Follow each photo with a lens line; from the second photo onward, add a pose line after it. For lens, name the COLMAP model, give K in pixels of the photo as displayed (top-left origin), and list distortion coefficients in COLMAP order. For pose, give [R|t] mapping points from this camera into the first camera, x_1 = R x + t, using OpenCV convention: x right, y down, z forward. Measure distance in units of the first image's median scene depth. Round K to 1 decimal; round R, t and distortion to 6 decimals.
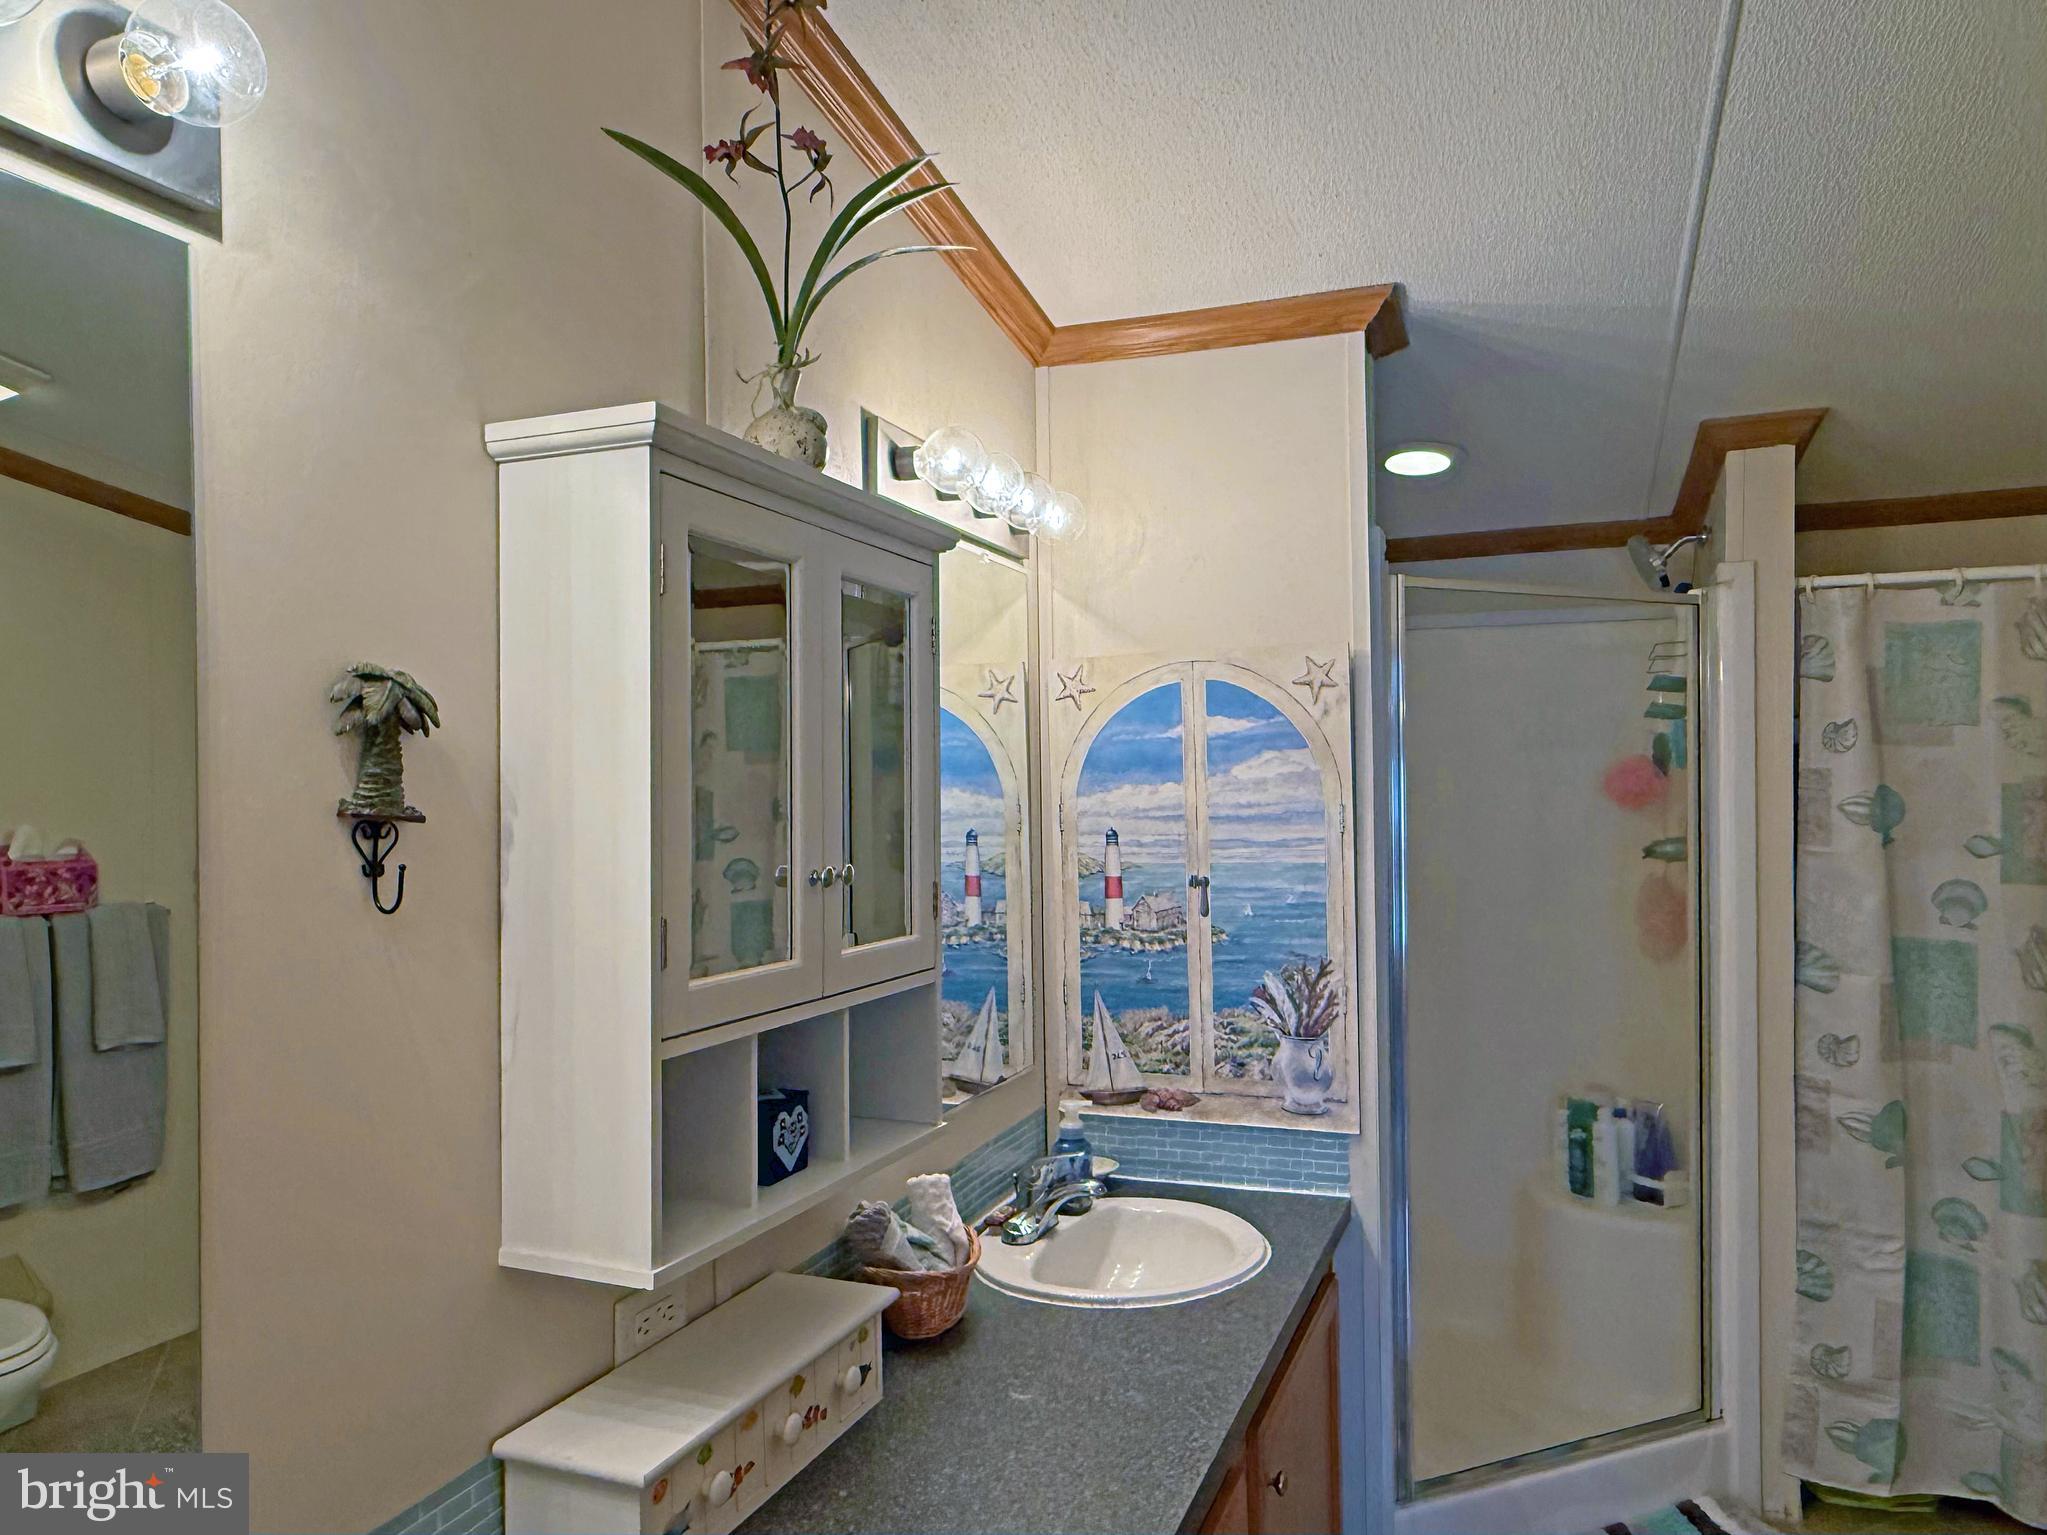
lens RADIAL K [[1321.6, 0, 1021.7], [0, 1321.6, 781.6], [0, 0, 1]] dist [-0.001374, 0.000133]
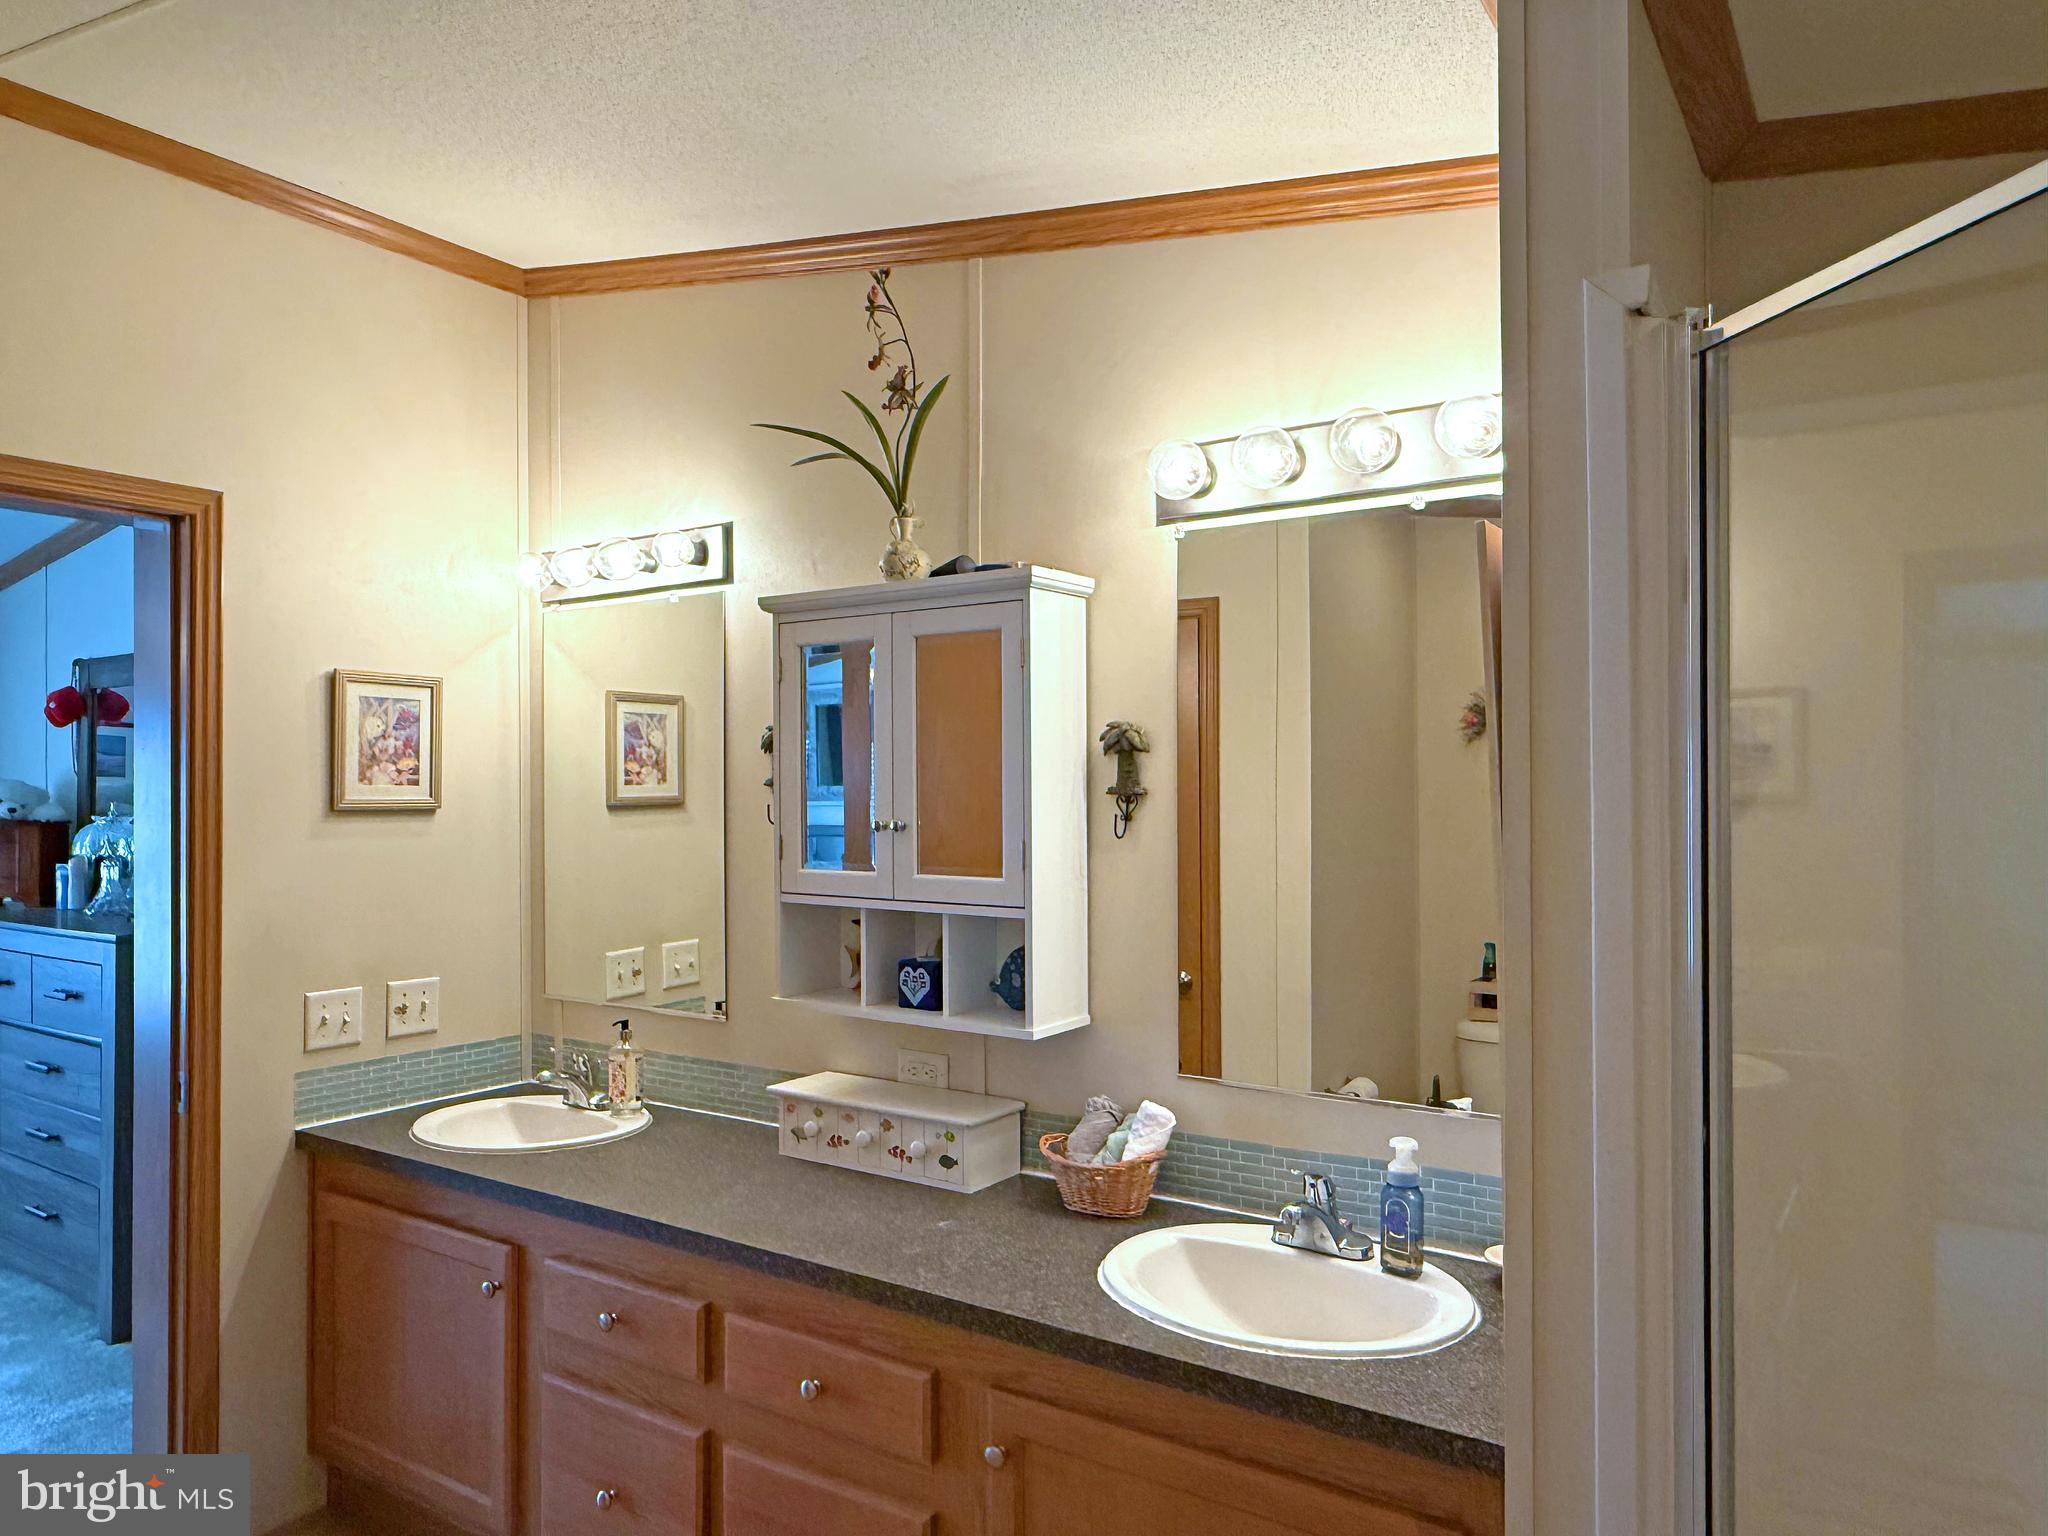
lens RADIAL K [[1322.2, 0, 1022.2], [0, 1322.2, 782.1], [0, 0, 1]] dist [-0.001374, 0.000133]
pose [[-0.209405, 0.001063, -0.977828, 1.374066], [0.016503, 0.999861, -0.002447, 0.023803], [0.977690, -0.016649, -0.209393, 1.451795]]
